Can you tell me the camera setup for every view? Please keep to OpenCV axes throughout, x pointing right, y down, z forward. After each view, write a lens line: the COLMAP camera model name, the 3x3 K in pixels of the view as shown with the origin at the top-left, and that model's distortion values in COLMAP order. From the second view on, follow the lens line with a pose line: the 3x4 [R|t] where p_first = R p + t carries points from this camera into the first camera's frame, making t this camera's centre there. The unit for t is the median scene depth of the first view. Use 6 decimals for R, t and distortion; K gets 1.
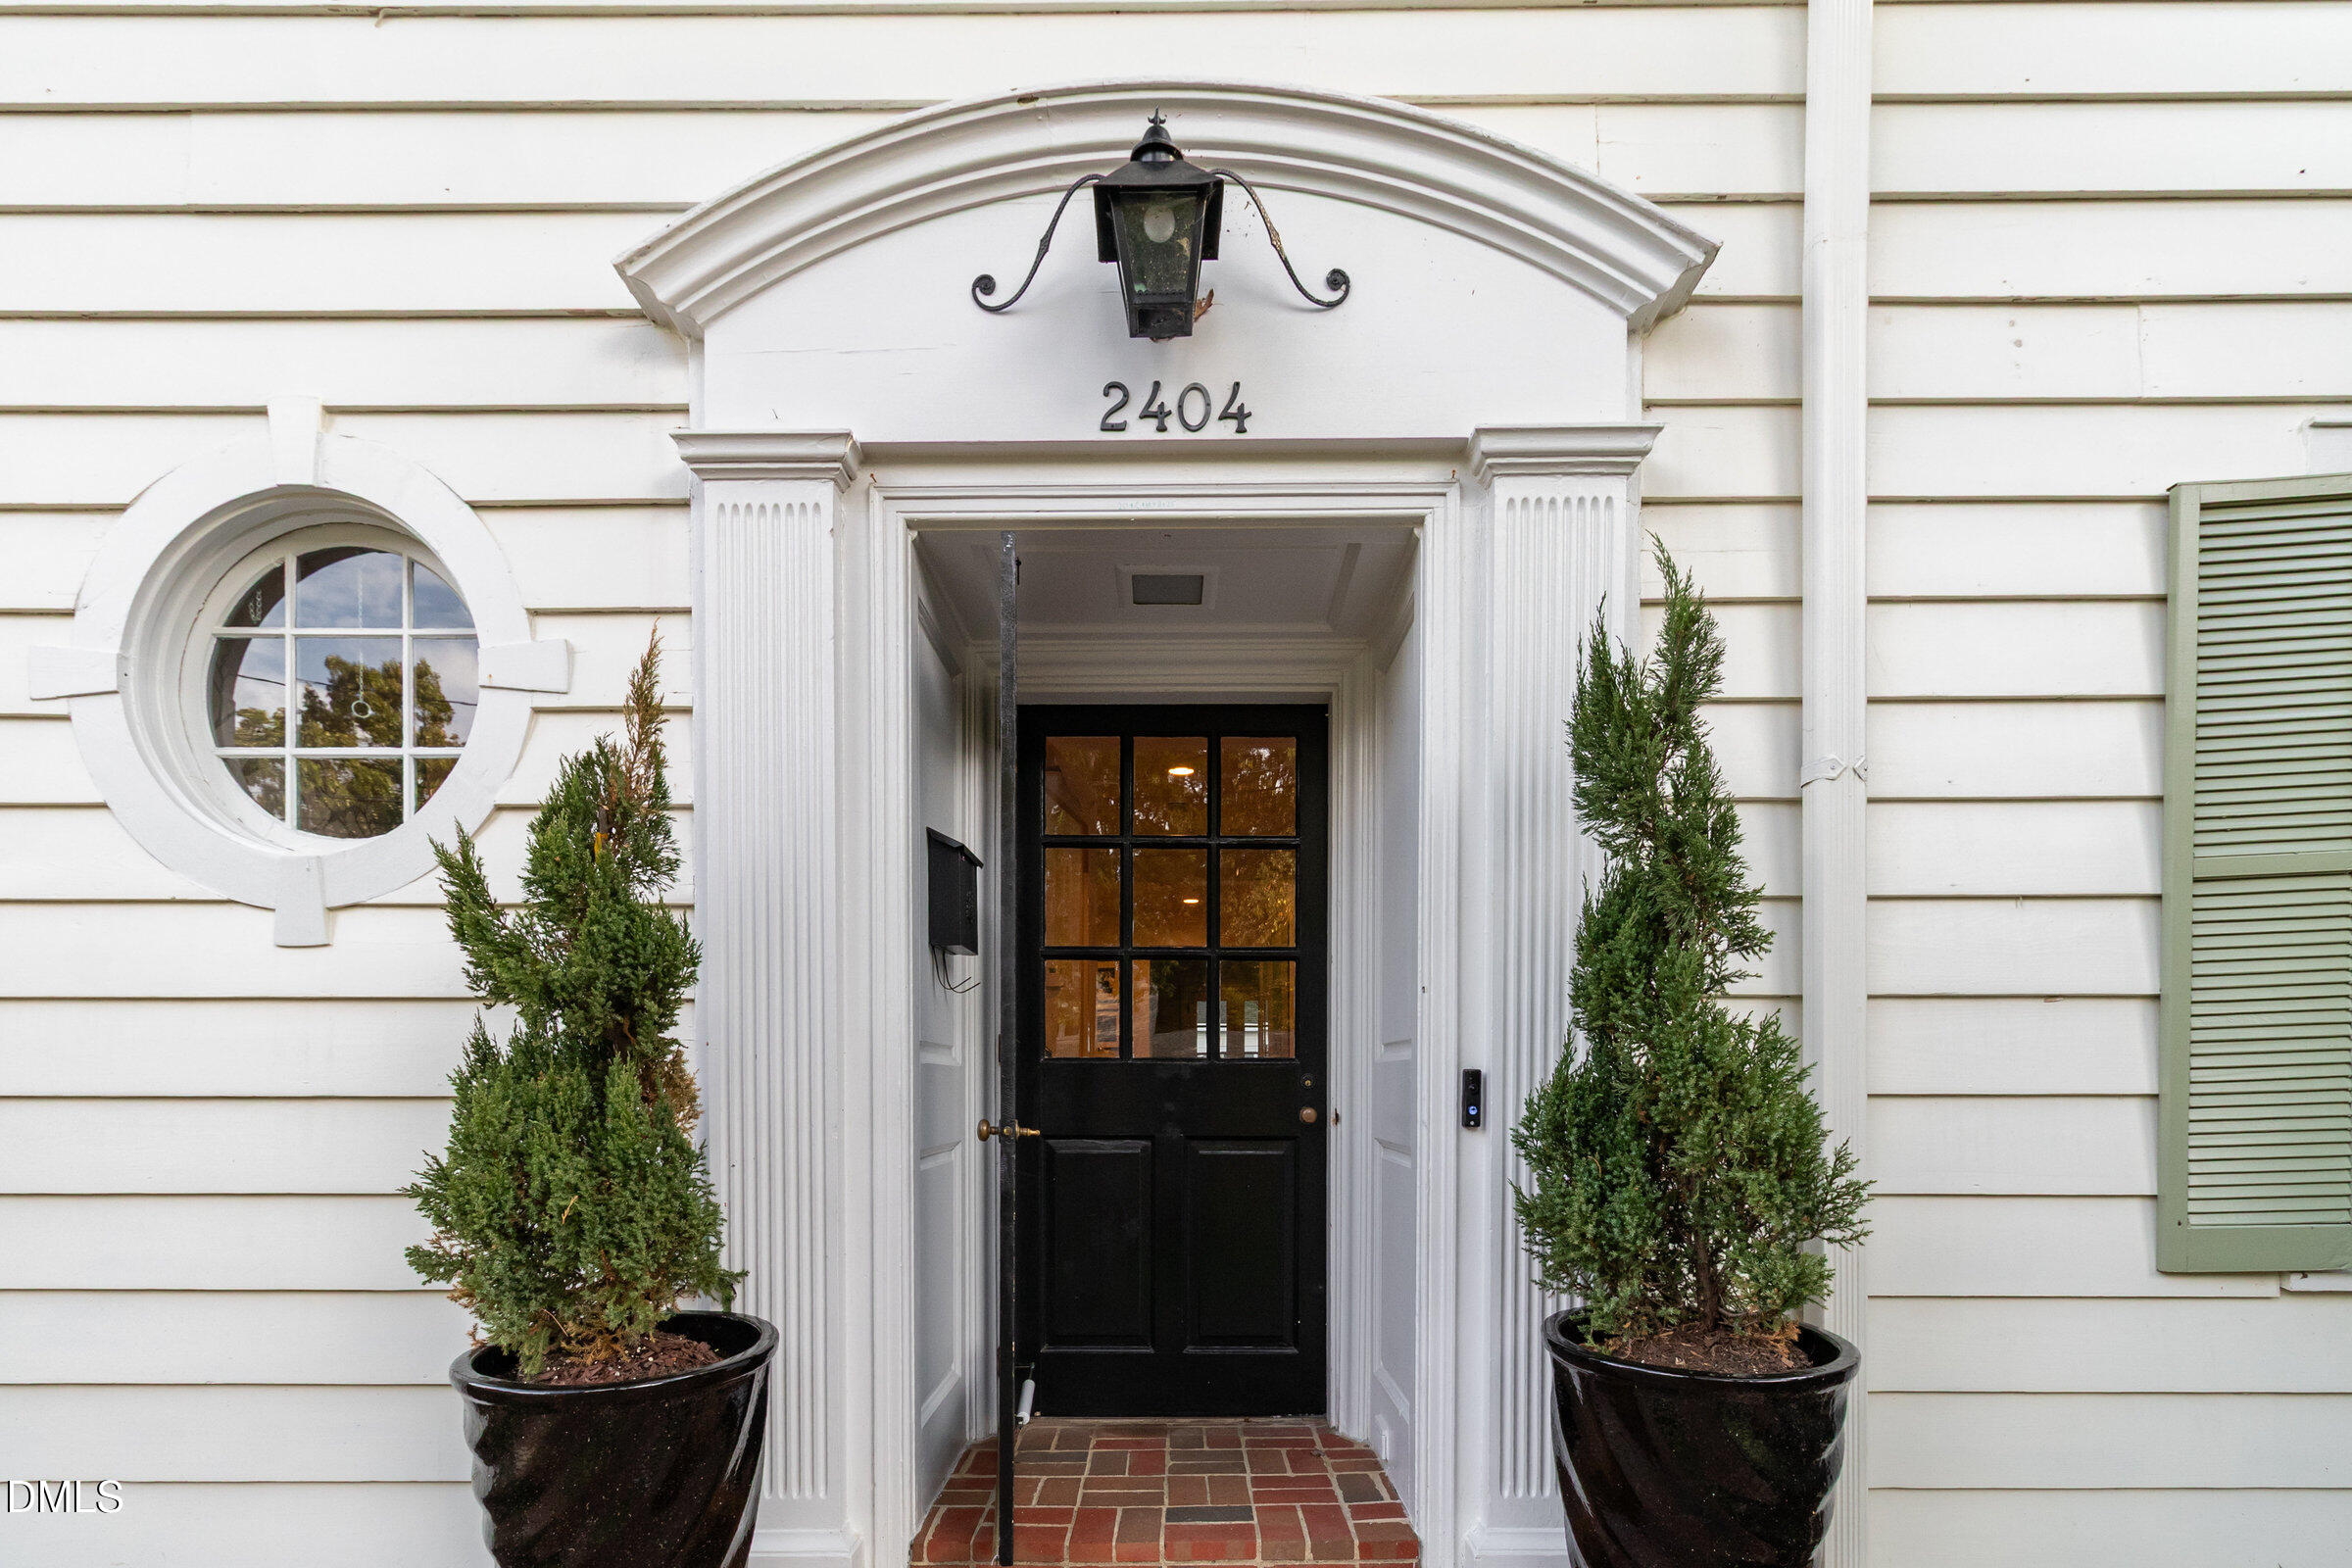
lens RADIAL K [[1097.4, 0, 1197.6], [0, 1097.4, 784.1], [0, 0, 1]] dist [-0.001131, 0.002491]
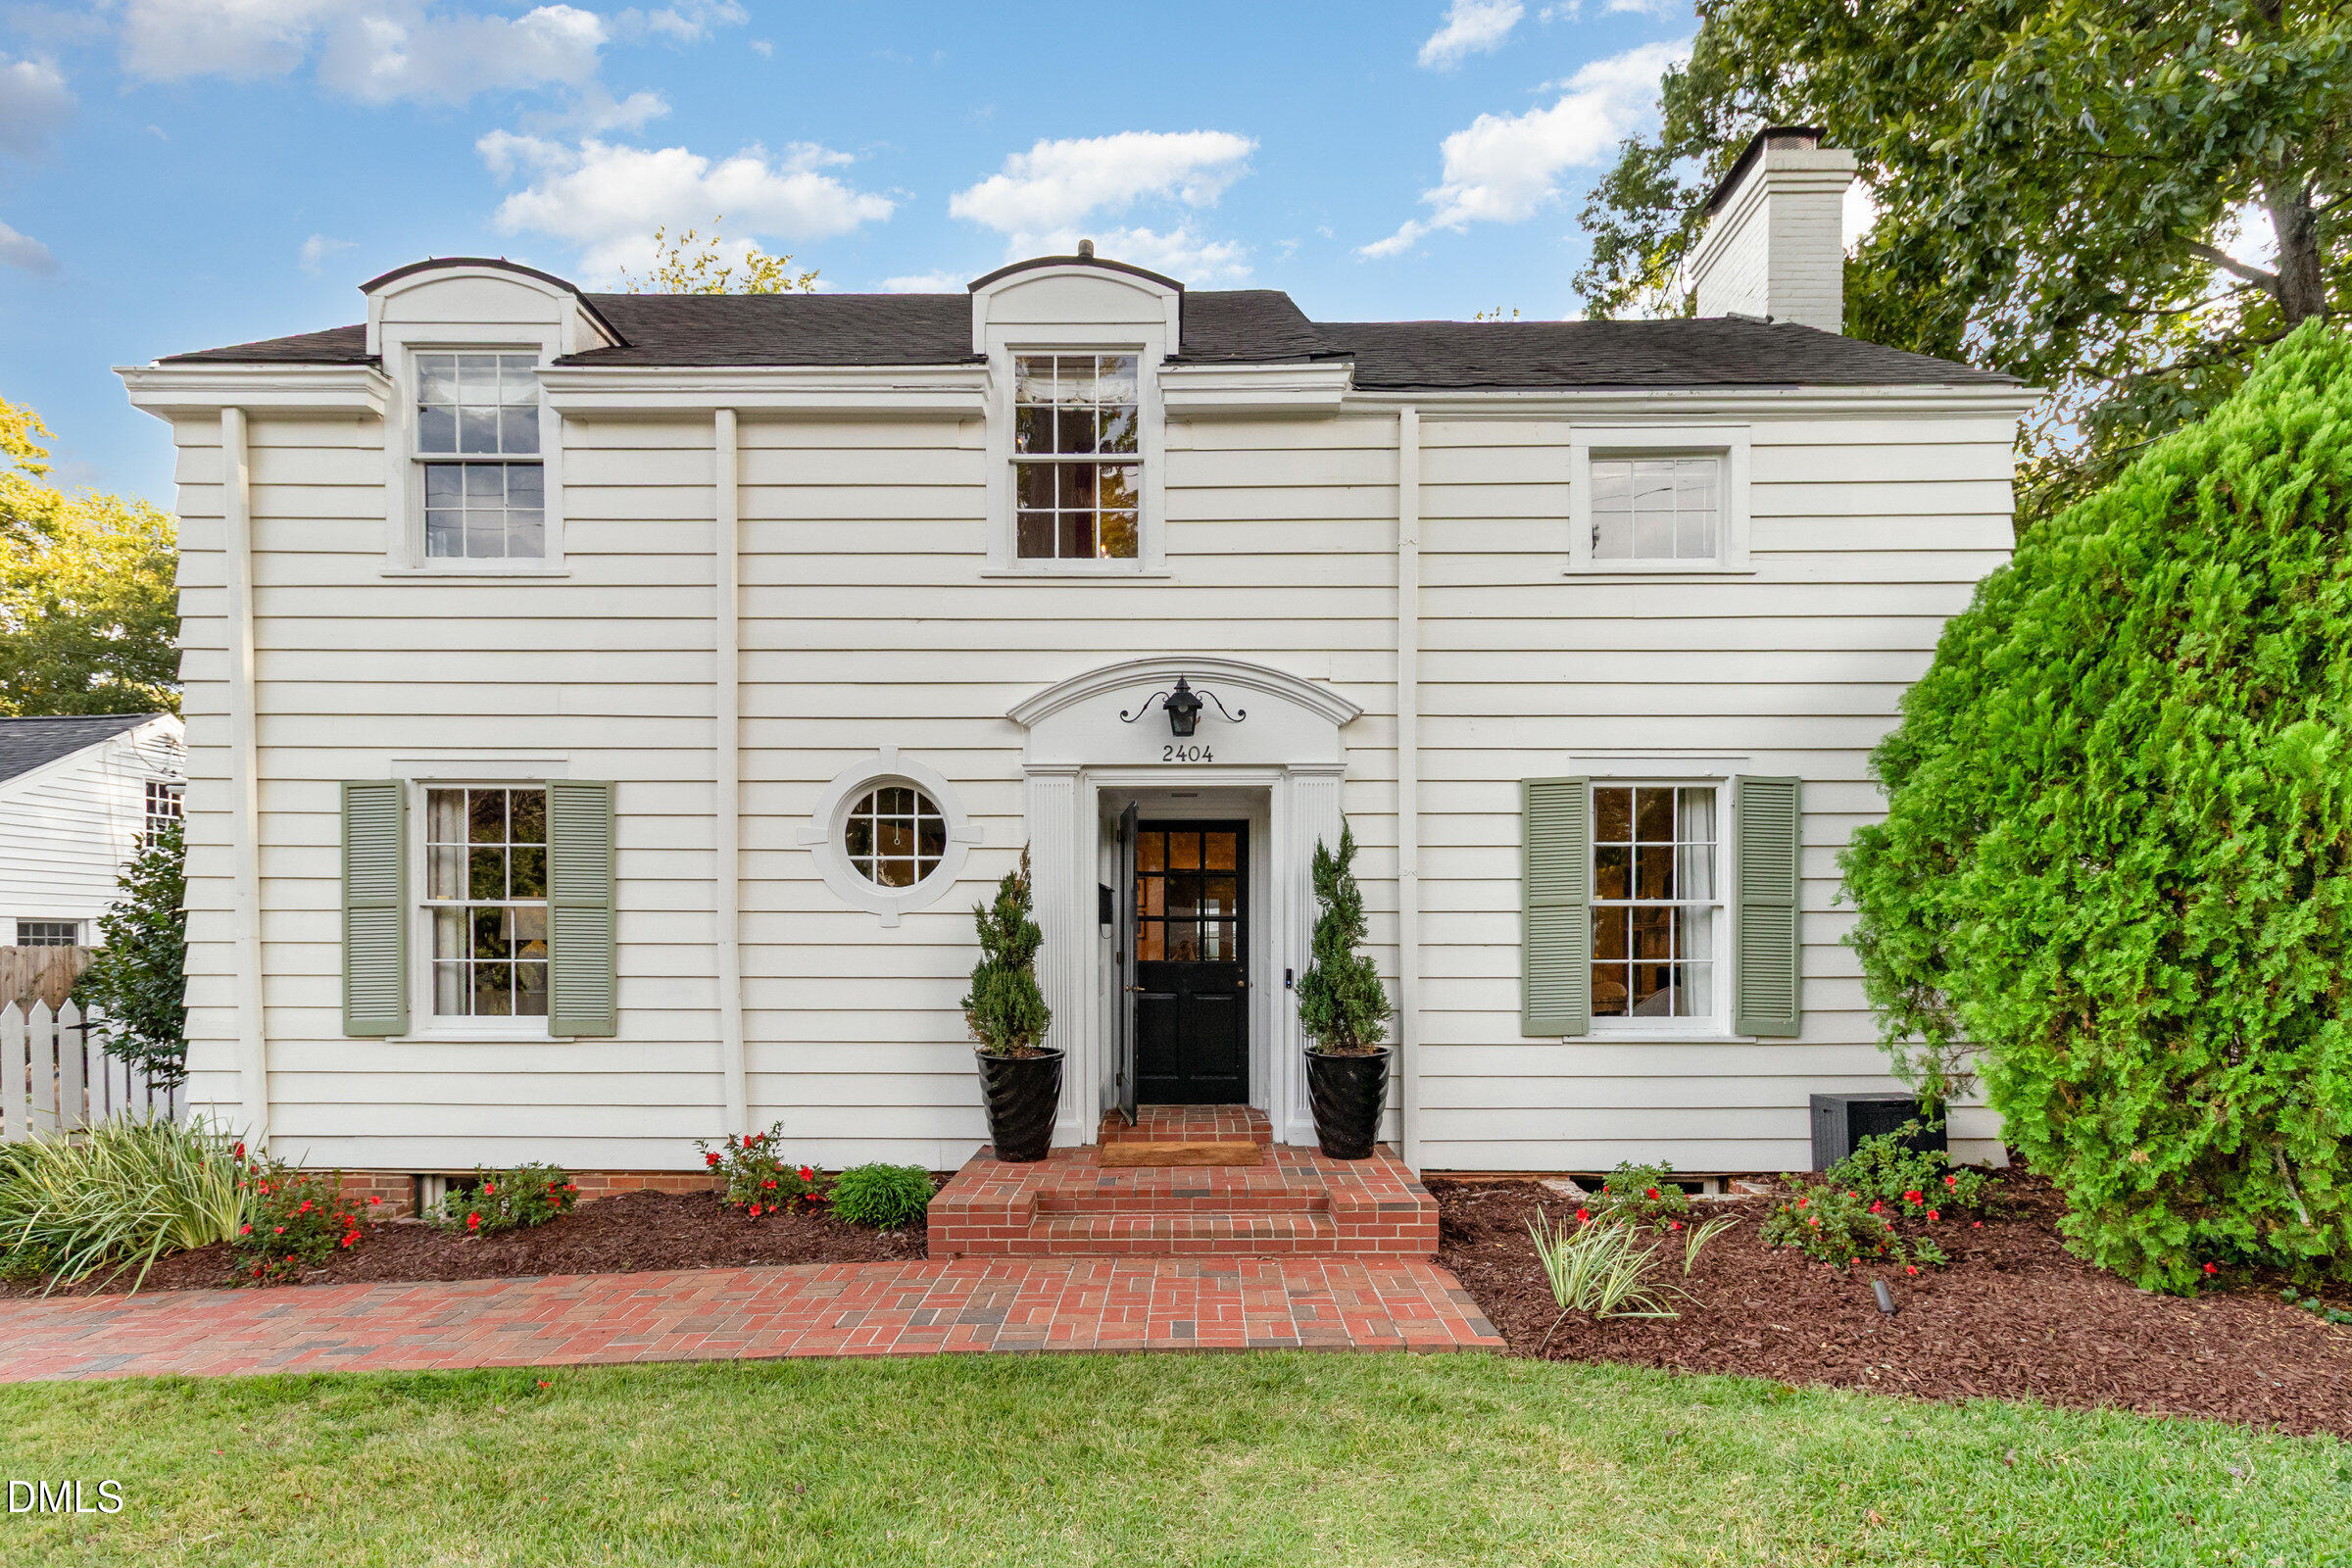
lens RADIAL K [[1097.4, 0, 1164.8], [0, 1097.4, 782.6], [0, 0, 1]] dist [-0.001131, 0.002491]
pose [[0.999625, -0.001997, -0.027316, -0.002176], [0.005062, 0.993631, 0.112569, -0.602311], [0.026918, -0.112665, 0.993268, -1.985391]]
